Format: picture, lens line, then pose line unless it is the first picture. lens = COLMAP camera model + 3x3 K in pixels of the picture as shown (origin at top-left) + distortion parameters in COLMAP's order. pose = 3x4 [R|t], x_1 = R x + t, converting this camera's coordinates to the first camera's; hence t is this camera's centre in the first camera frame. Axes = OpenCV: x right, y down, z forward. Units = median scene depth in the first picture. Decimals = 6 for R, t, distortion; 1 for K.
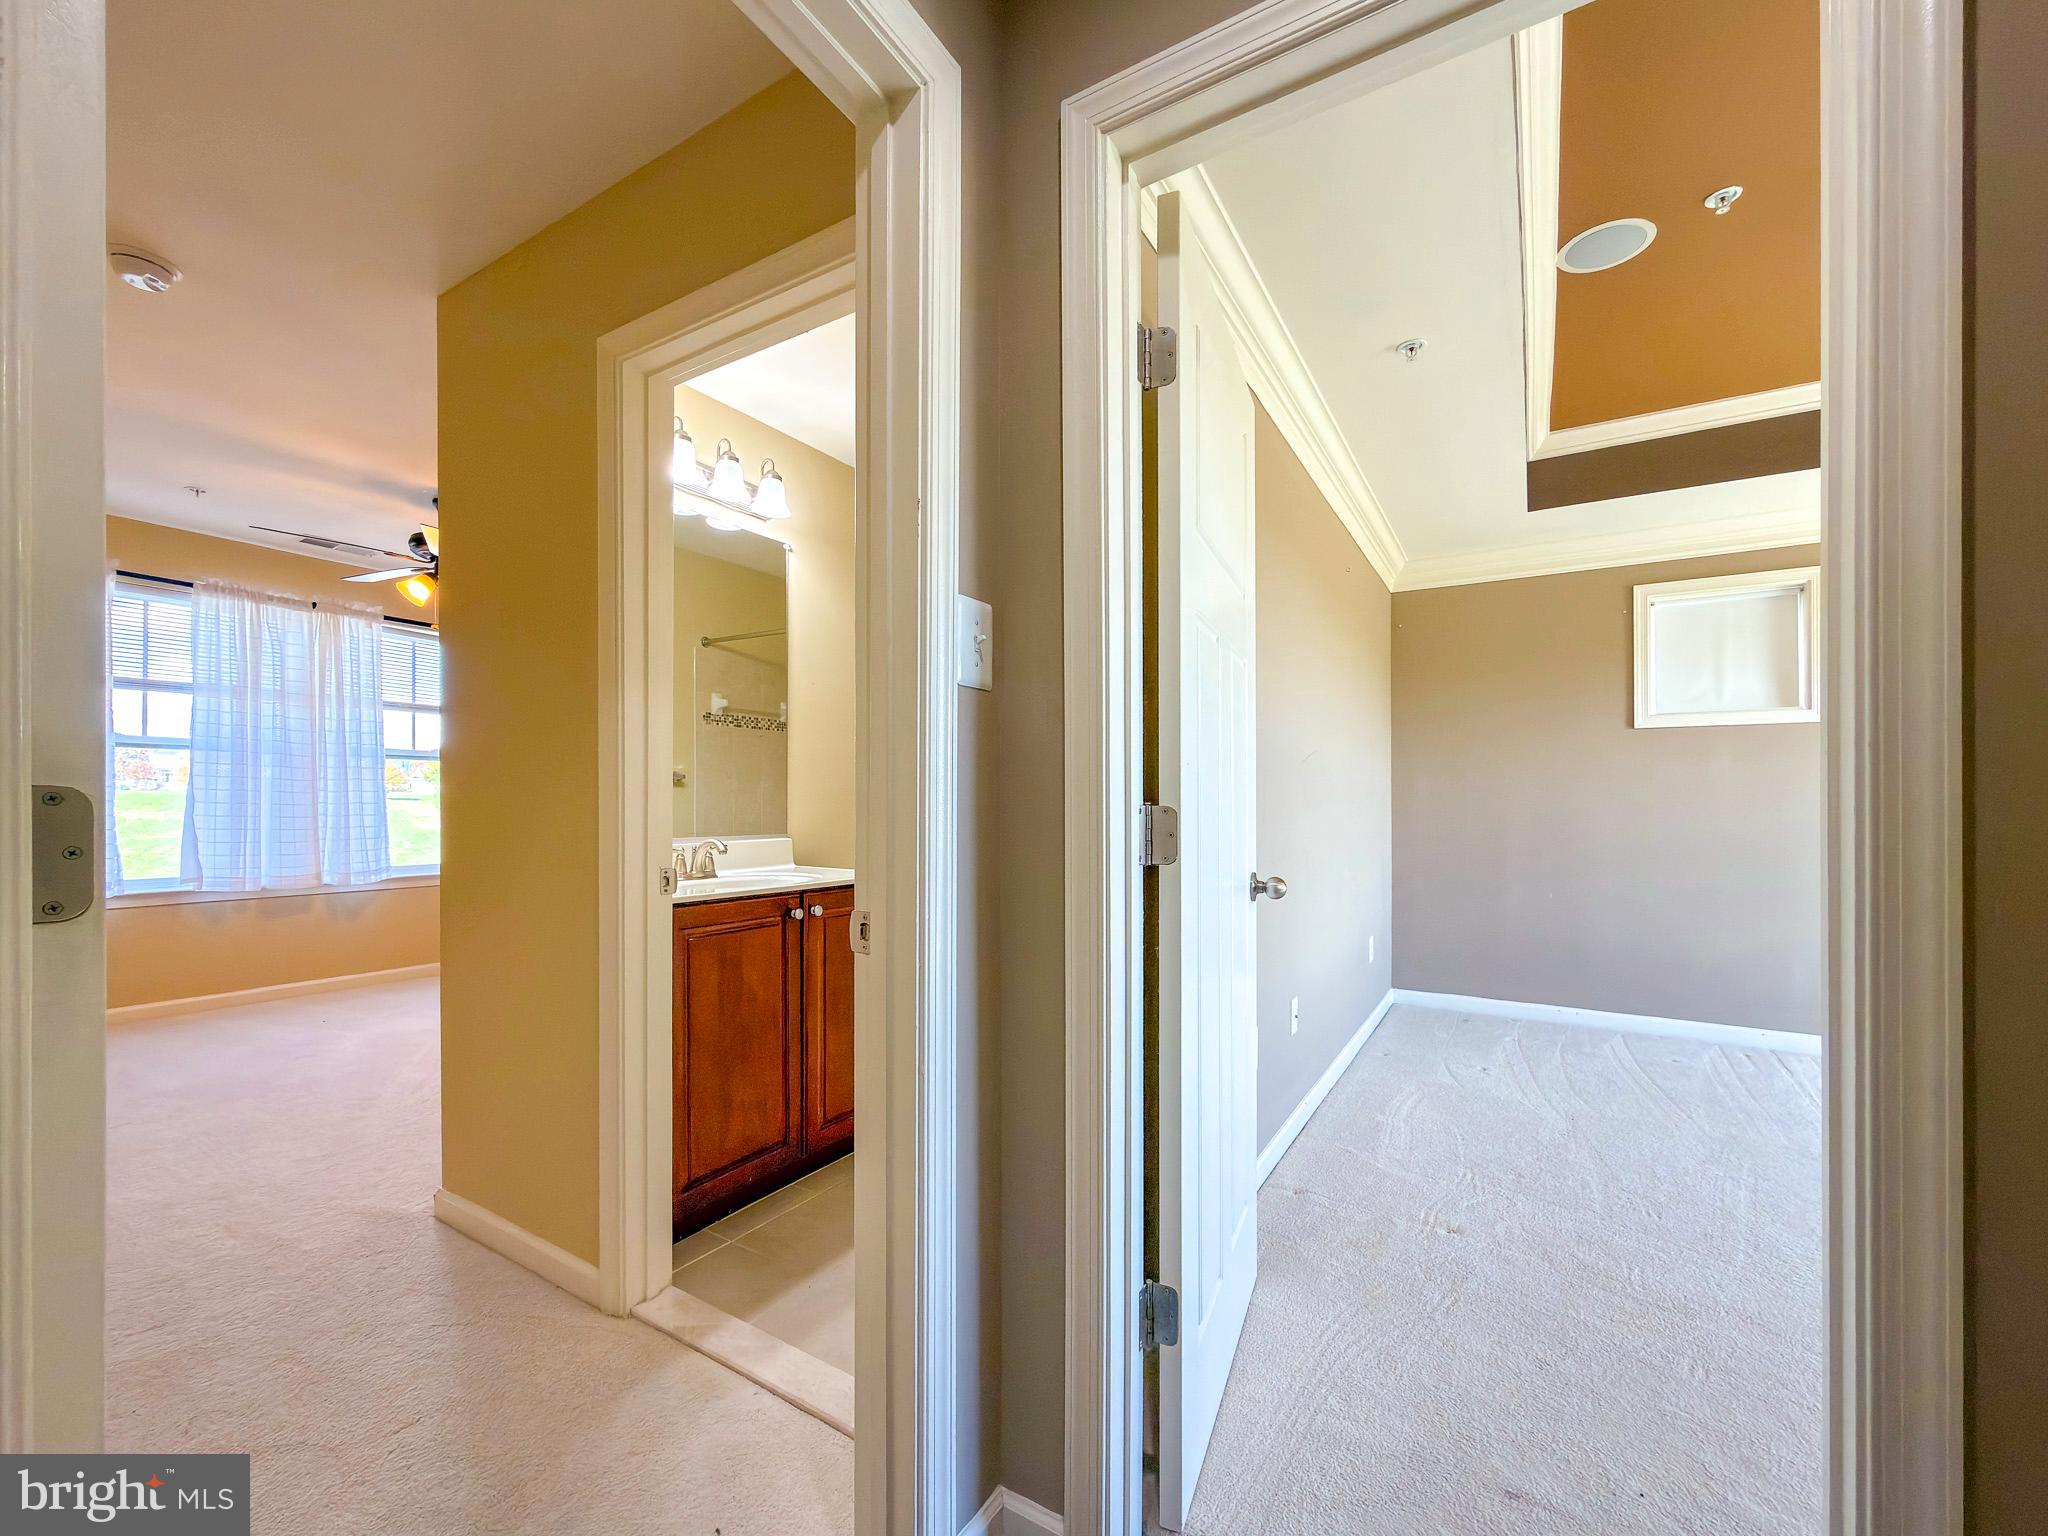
lens RADIAL K [[828.9, 0, 1023.0], [0, 828.9, 841.1], [0, 0, 1]] dist [0.000145, -0.000072]
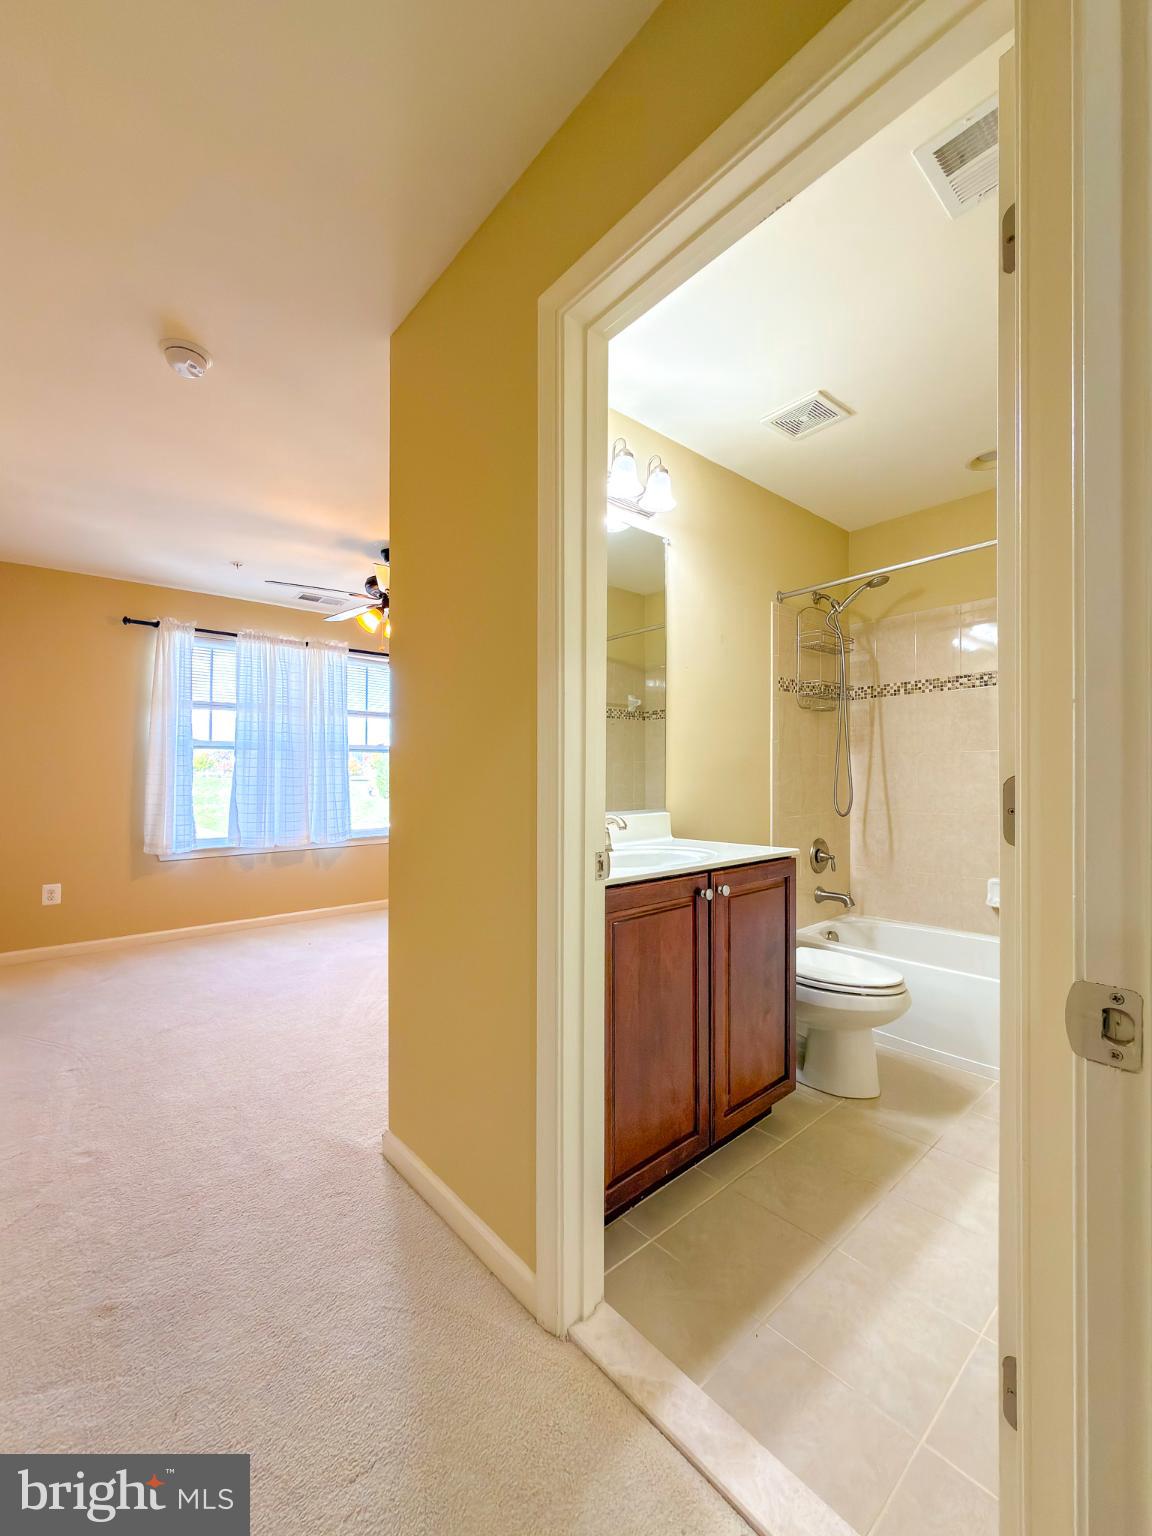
lens RADIAL K [[621.7, 0, 574.1], [0, 621.7, 789.5], [0, 0, 1]] dist [0.000145, -0.000072]
pose [[0.952954, -0.010956, -0.302917, -0.134846], [0.002767, 0.999619, -0.027447, -0.009958], [0.303102, 0.025318, 0.952622, 0.175830]]
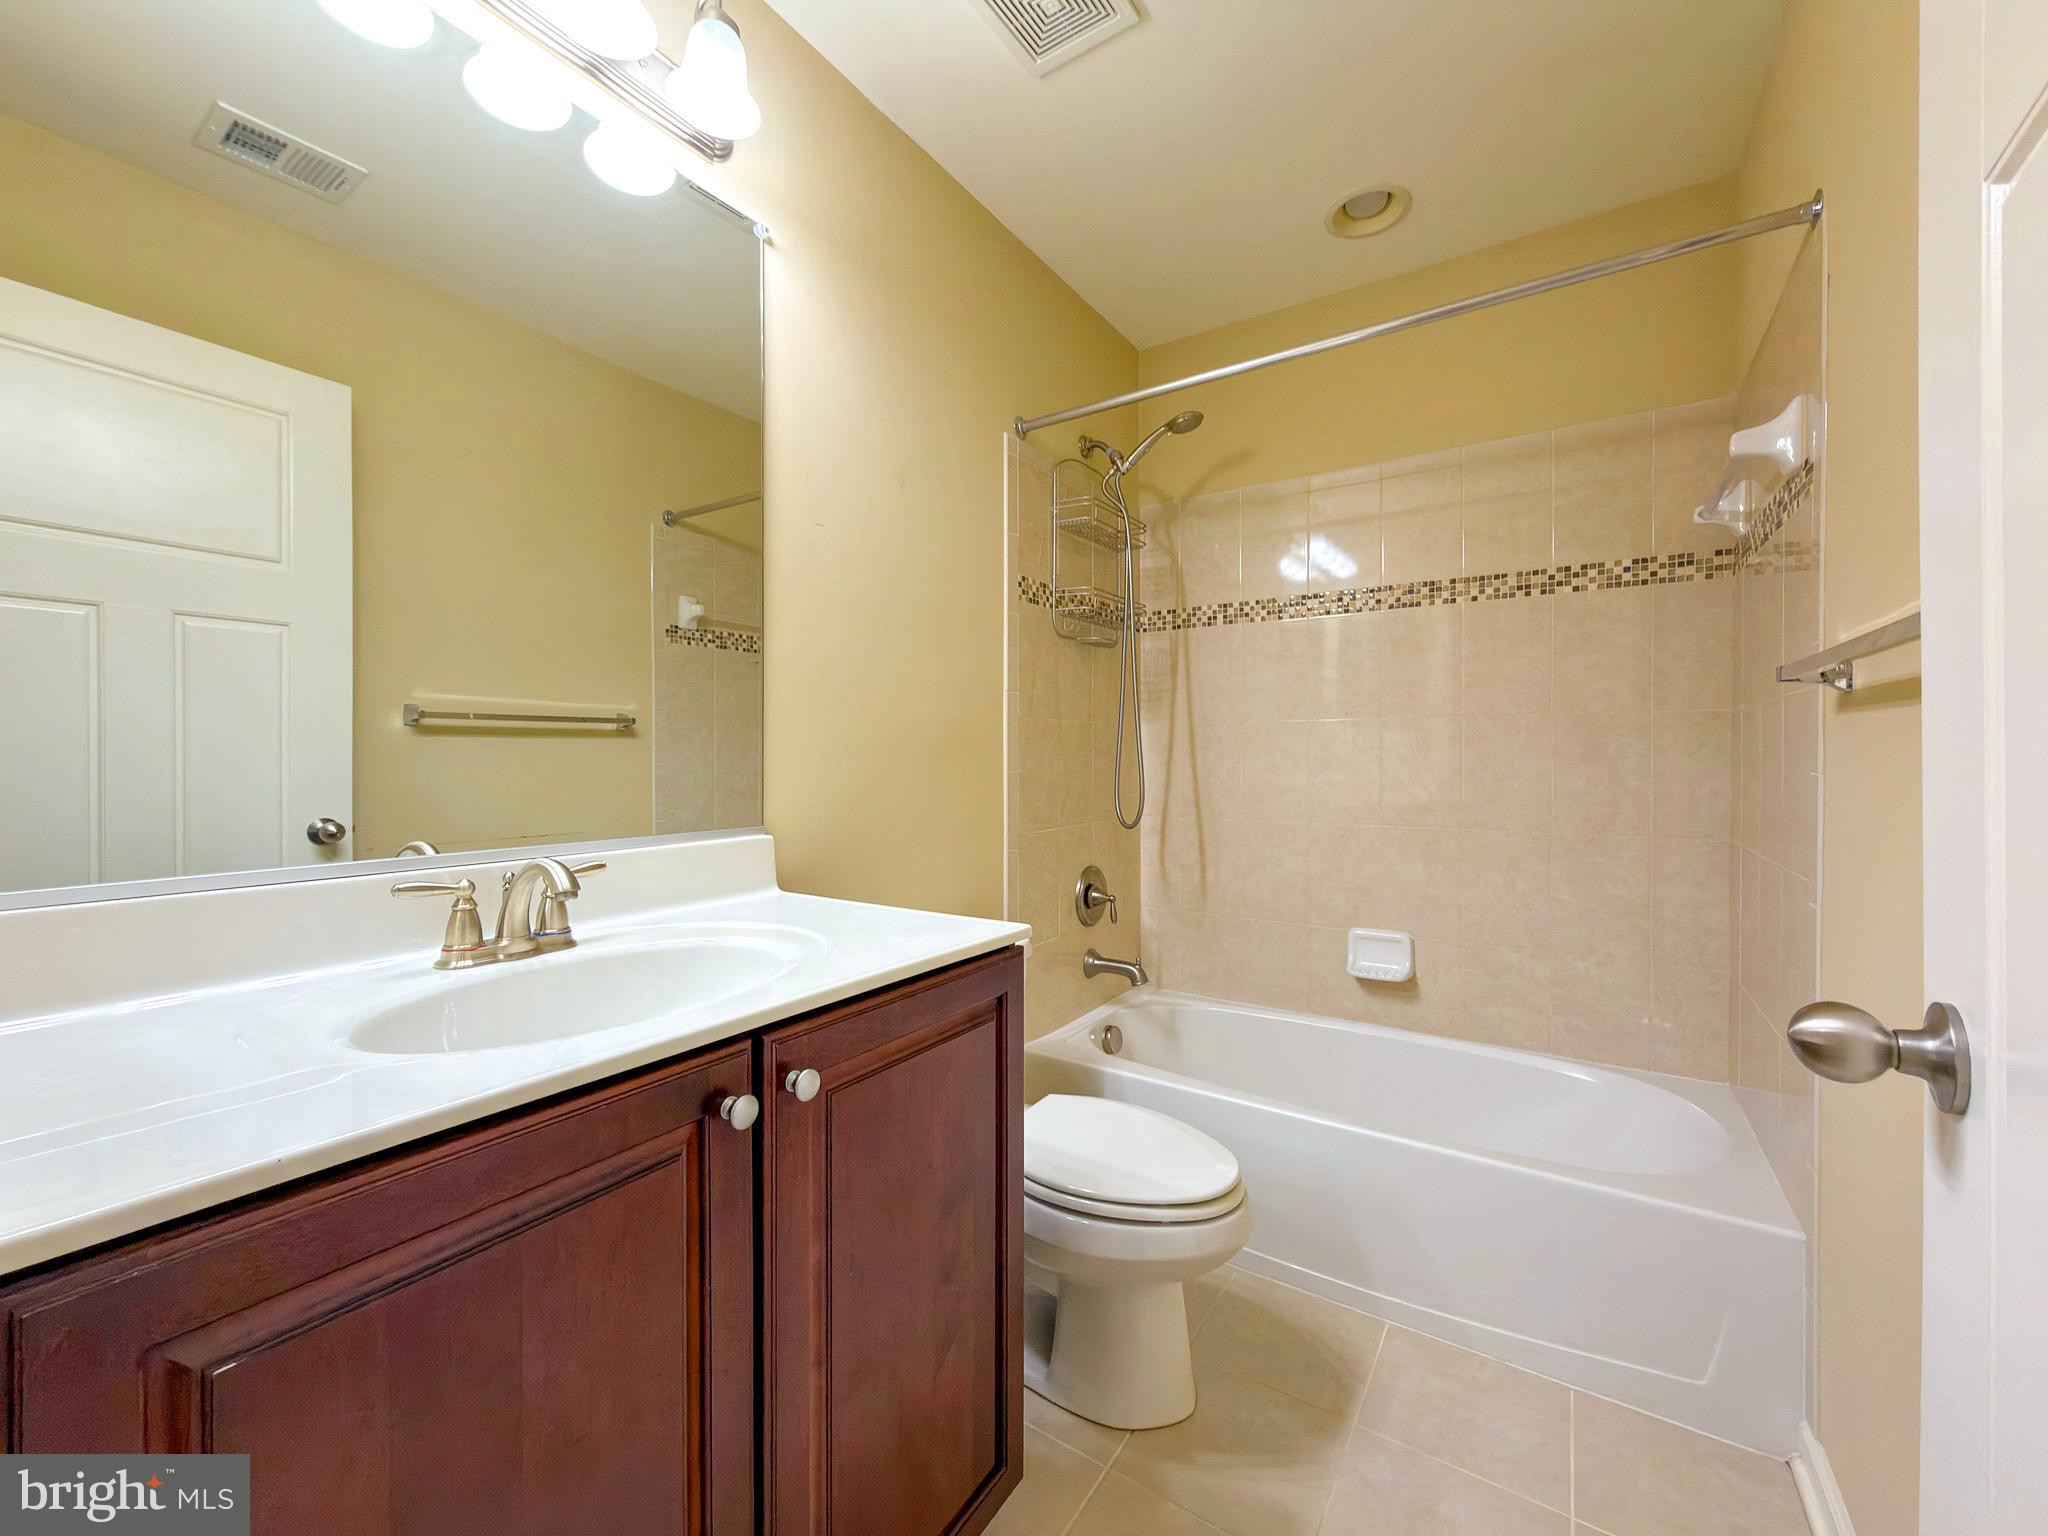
lens RADIAL K [[822.1, 0, 1012.0], [0, 822.1, 753.5], [0, 0, 1]] dist [0.000094, 0.000093]
pose [[0.998905, -0.007809, -0.046135, -0.102301], [0.005486, 0.998720, -0.050276, -0.023068], [0.046468, 0.049968, 0.997669, 0.460050]]
